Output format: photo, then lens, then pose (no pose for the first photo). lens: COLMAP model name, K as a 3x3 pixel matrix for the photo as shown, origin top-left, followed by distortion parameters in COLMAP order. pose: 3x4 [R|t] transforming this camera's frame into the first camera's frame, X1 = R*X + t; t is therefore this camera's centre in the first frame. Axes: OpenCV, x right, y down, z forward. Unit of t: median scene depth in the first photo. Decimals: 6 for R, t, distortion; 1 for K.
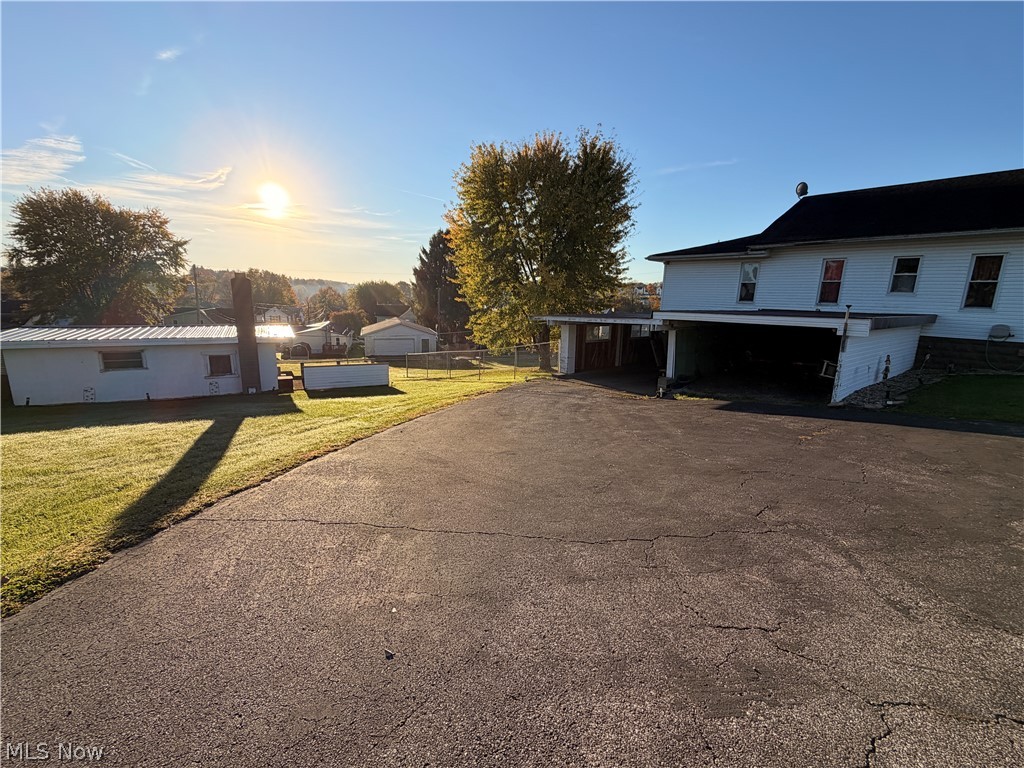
lens RADIAL K [[434.8, 0, 513.9], [0, 434.8, 383.6], [0, 0, 1]] dist [-0.000632, 0.000315]
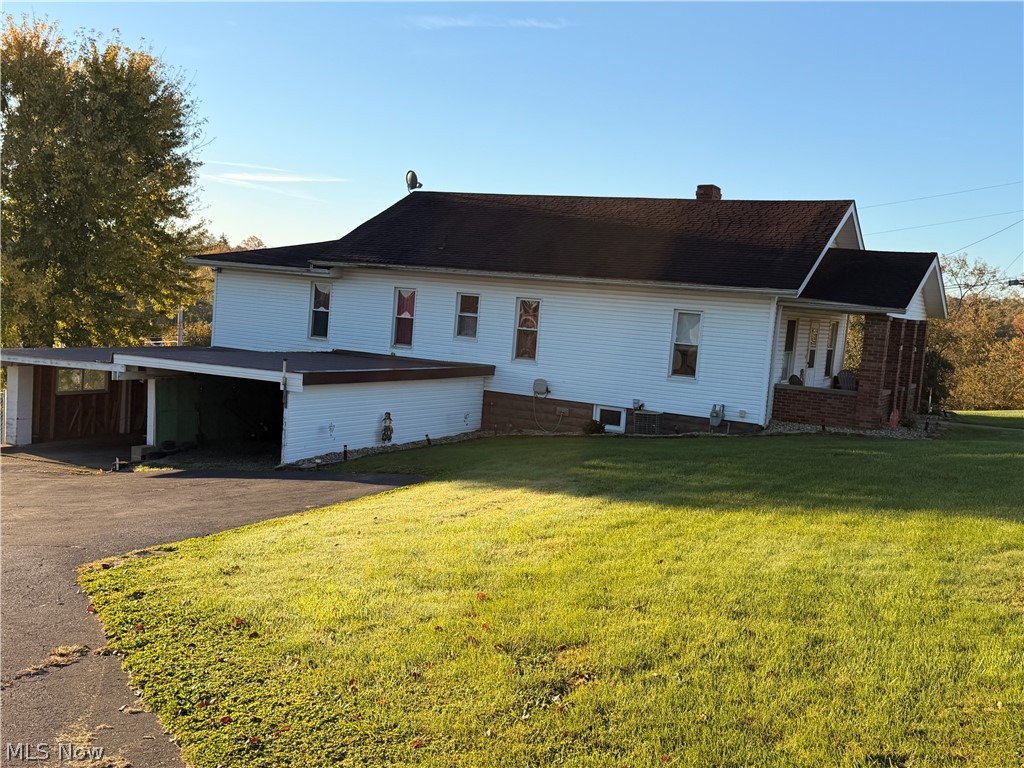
lens RADIAL K [[1036.2, 0, 522.5], [0, 1036.2, 386.0], [0, 0, 1]] dist [0.181224, -0.360995]
pose [[0.919710, 0.012058, 0.392414, 0.131811], [0.027393, 0.995121, -0.094780, 0.038141], [-0.391643, 0.097919, 0.914892, -0.450431]]
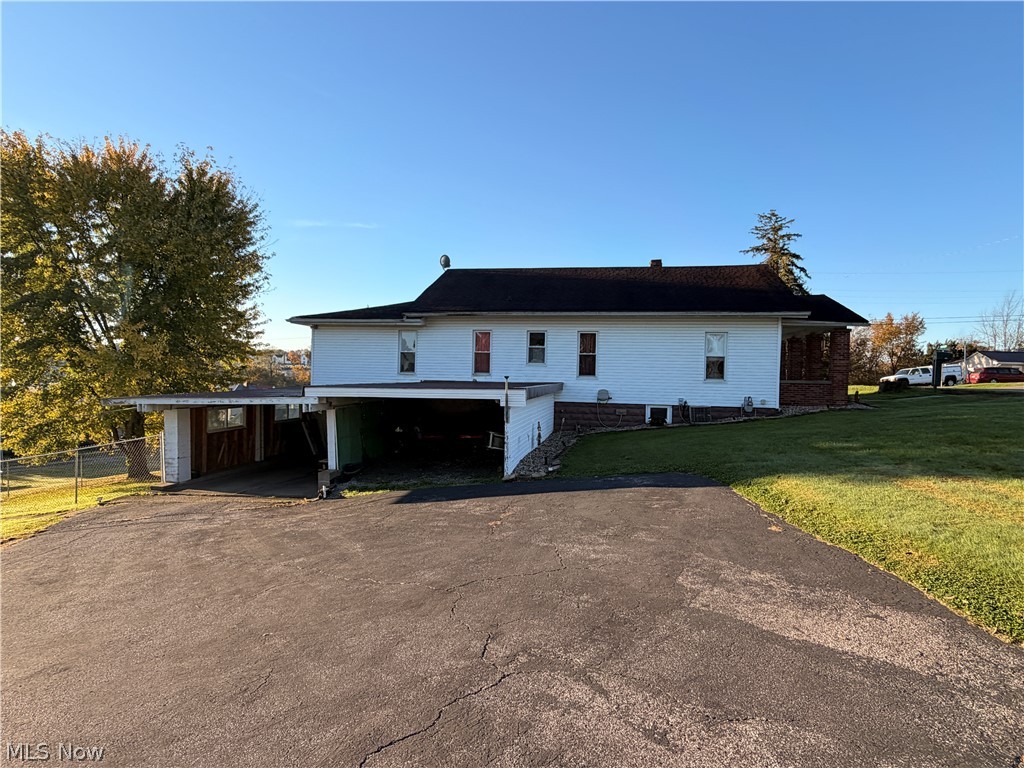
lens RADIAL K [[522.7, 0, 512.0], [0, 522.7, 384.0], [0, 0, 1]] dist [0.003500, -0.000088]
pose [[0.768325, -0.025735, 0.639542, 0.004503], [0.129503, 0.984776, -0.115955, -0.008008], [-0.626821, 0.171914, 0.759961, 0.030655]]
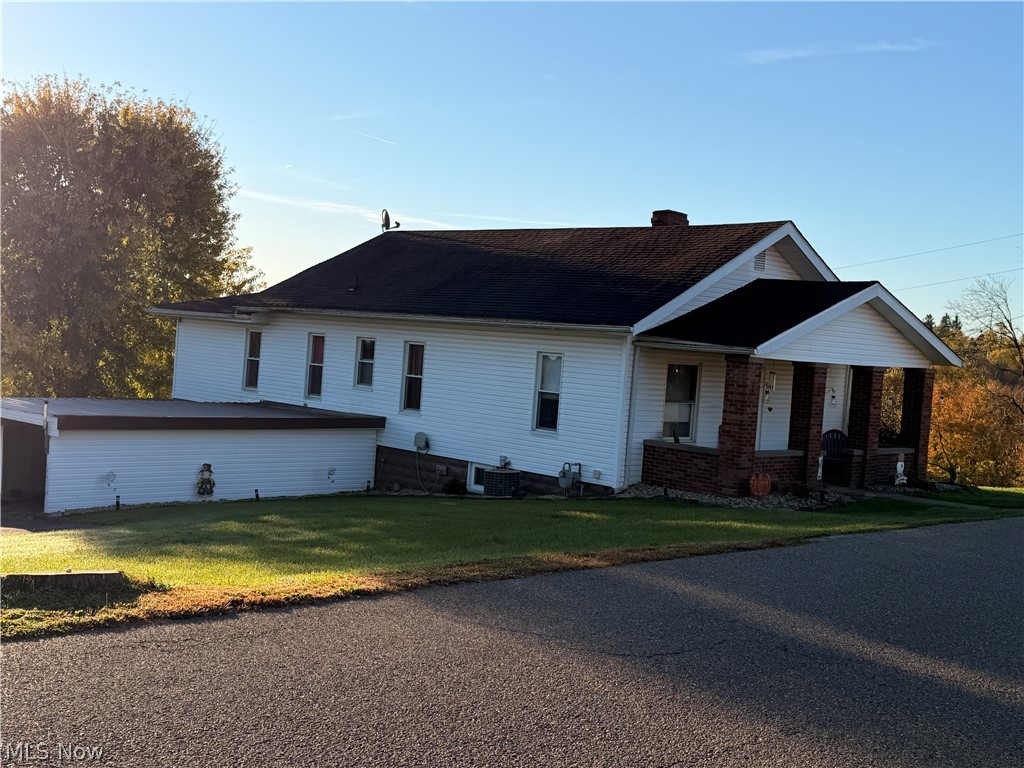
lens RADIAL K [[1162.3, 0, 513.6], [0, 1162.3, 385.6], [0, 0, 1]] dist [0.250539, -0.703500]
pose [[0.994561, 0.039717, 0.096286, 0.539306], [-0.023758, 0.986579, -0.161548, 0.057340], [-0.101410, 0.158381, 0.982156, -0.537391]]
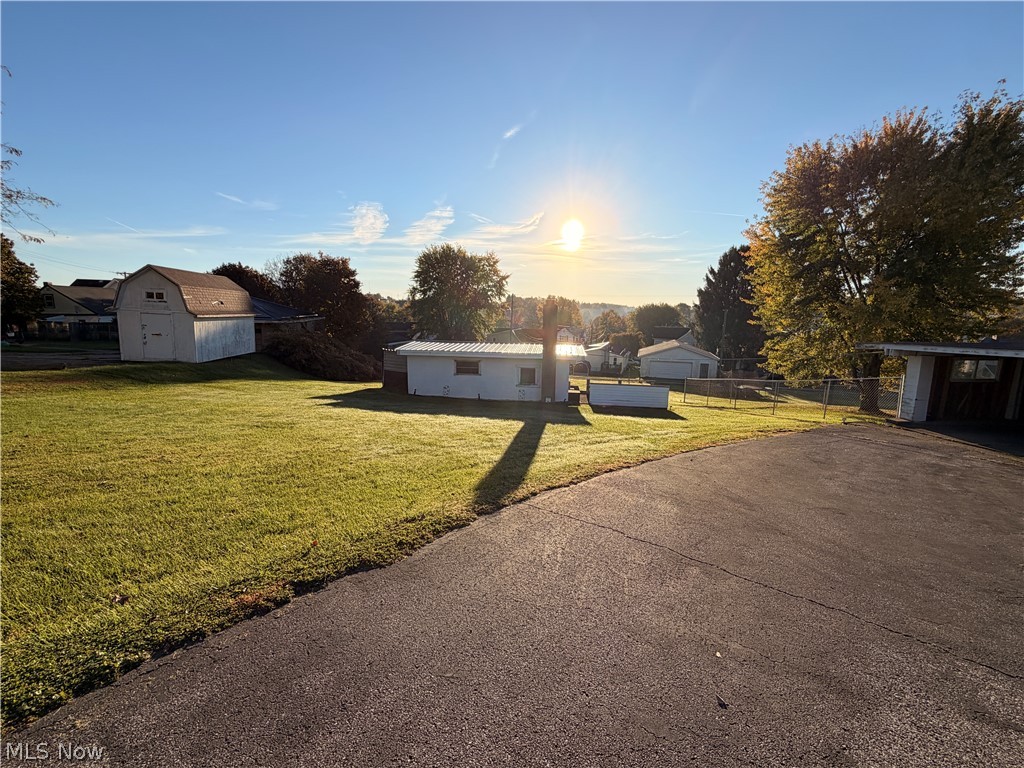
lens RADIAL K [[434.8, 0, 513.9], [0, 434.8, 383.6], [0, 0, 1]] dist [-0.000632, 0.000315]
pose [[0.820644, 0.081509, -0.565596, -0.015674], [-0.109380, 0.993880, -0.015473, 0.000177], [0.560873, 0.074563, 0.824537, -0.006797]]
